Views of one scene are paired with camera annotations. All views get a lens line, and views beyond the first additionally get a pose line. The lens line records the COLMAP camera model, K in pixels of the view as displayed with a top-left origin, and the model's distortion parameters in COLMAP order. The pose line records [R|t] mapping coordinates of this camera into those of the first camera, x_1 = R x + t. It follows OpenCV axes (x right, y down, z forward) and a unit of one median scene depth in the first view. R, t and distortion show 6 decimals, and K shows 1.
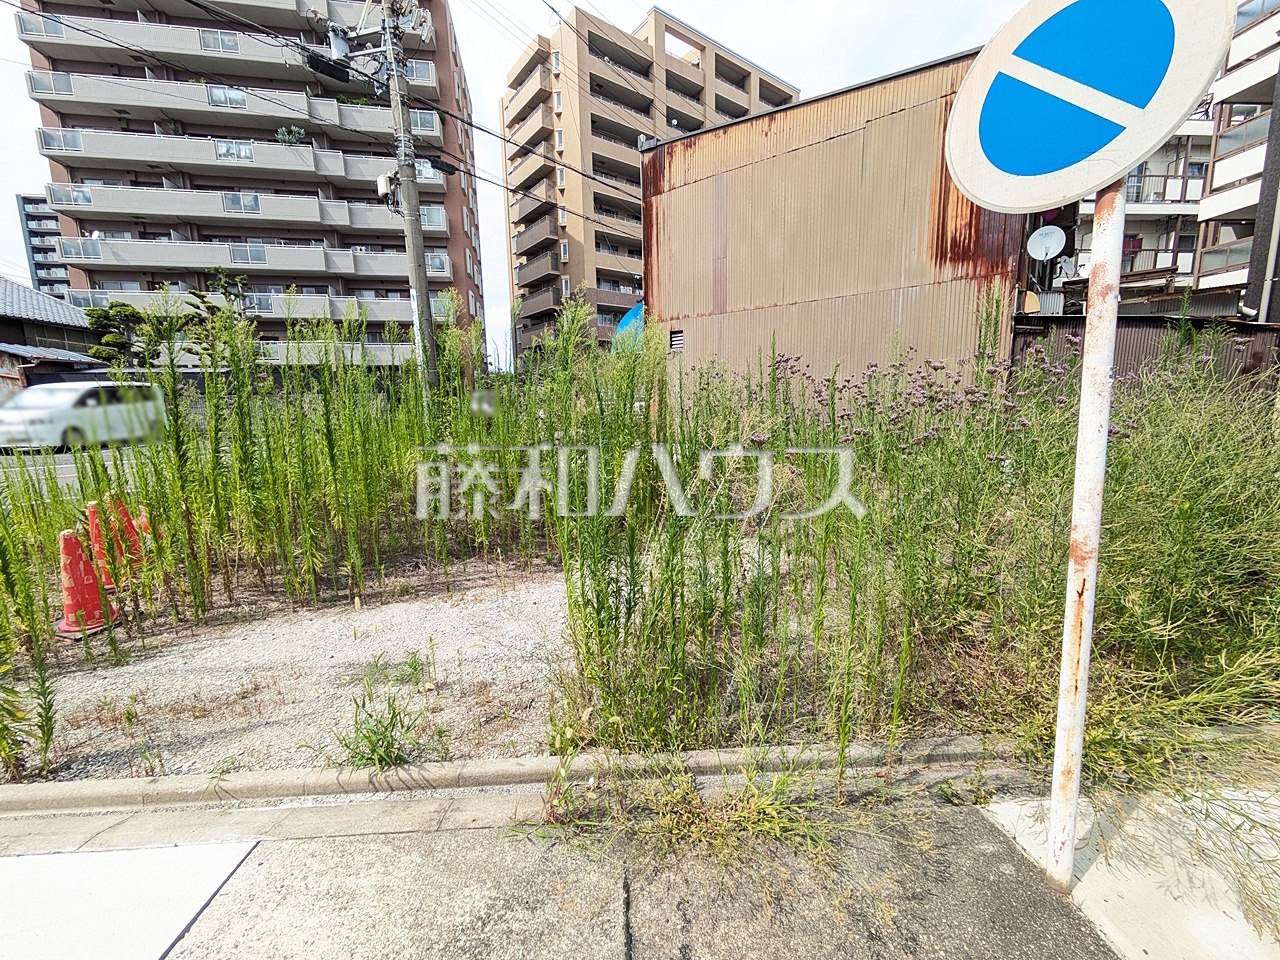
lens RADIAL K [[508.2, 0, 641.6], [0, 508.2, 478.9], [0, 0, 1]] dist [0.002264, 0.000273]
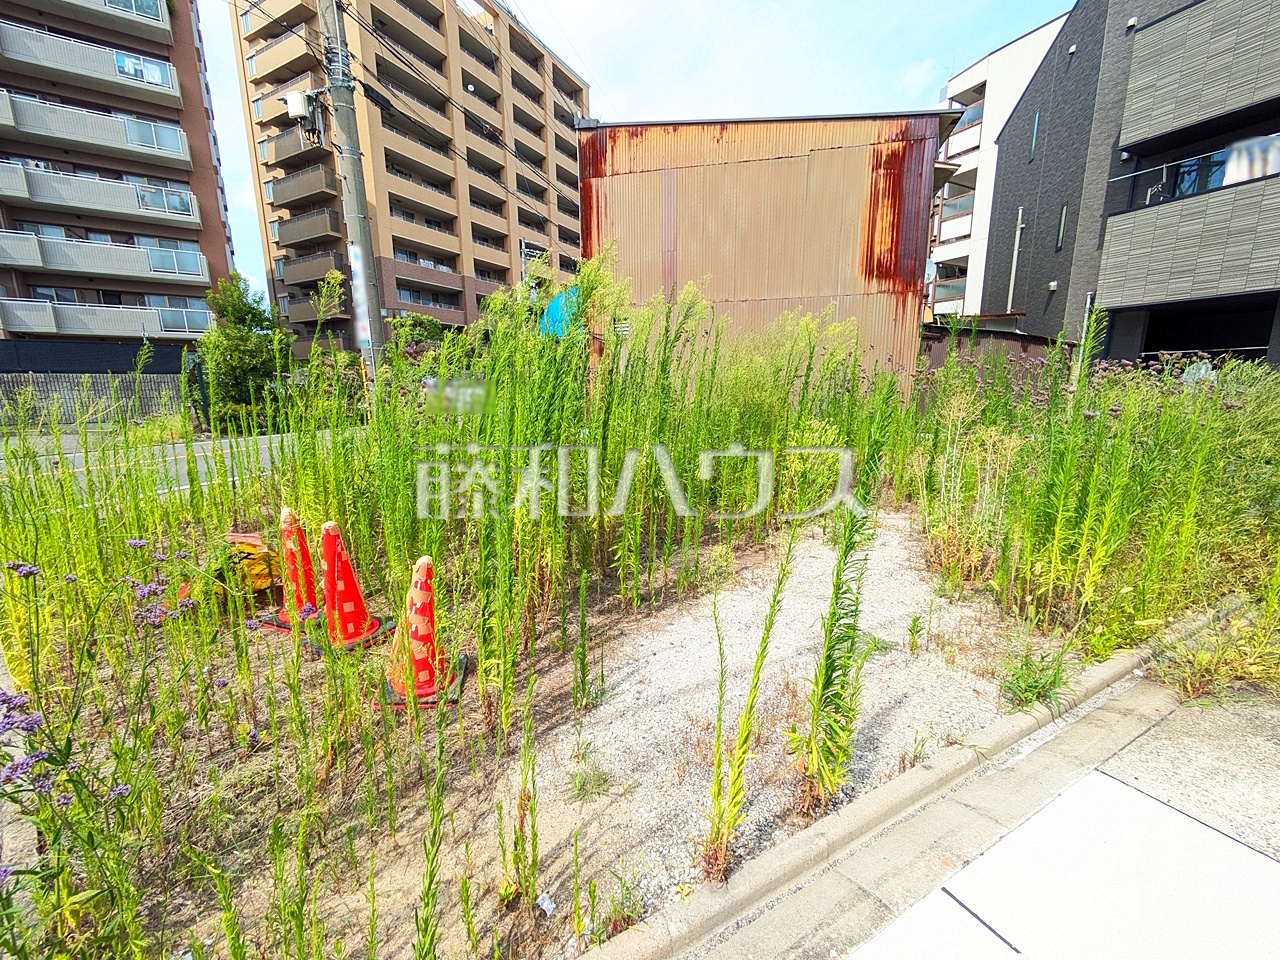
lens RADIAL K [[508.2, 0, 640.4], [0, 508.2, 477.6], [0, 0, 1]] dist [0.002264, 0.000273]
pose [[0.909250, -0.065255, 0.411104, -0.260280], [0.056295, 0.997839, 0.033879, -0.004619], [-0.412426, -0.007661, 0.910959, 0.047579]]
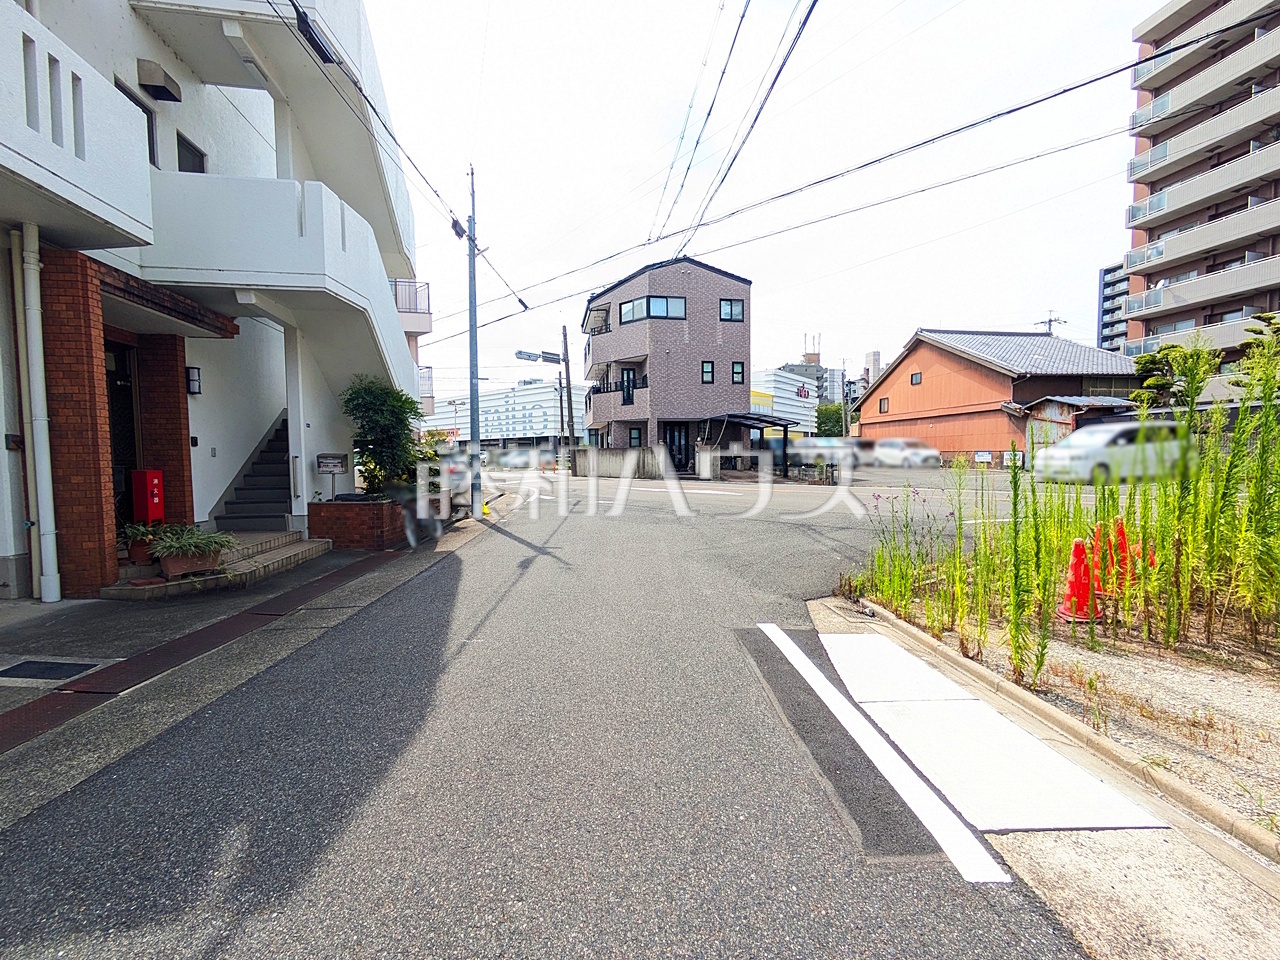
lens RADIAL K [[508.2, 0, 632.7], [0, 508.2, 479.4], [0, 0, 1]] dist [0.002264, 0.000273]
pose [[-0.013161, 0.066242, -0.997717, 0.037686], [-0.141014, 0.987708, 0.067437, 0.004952], [0.989920, 0.141579, -0.003658, -0.030869]]
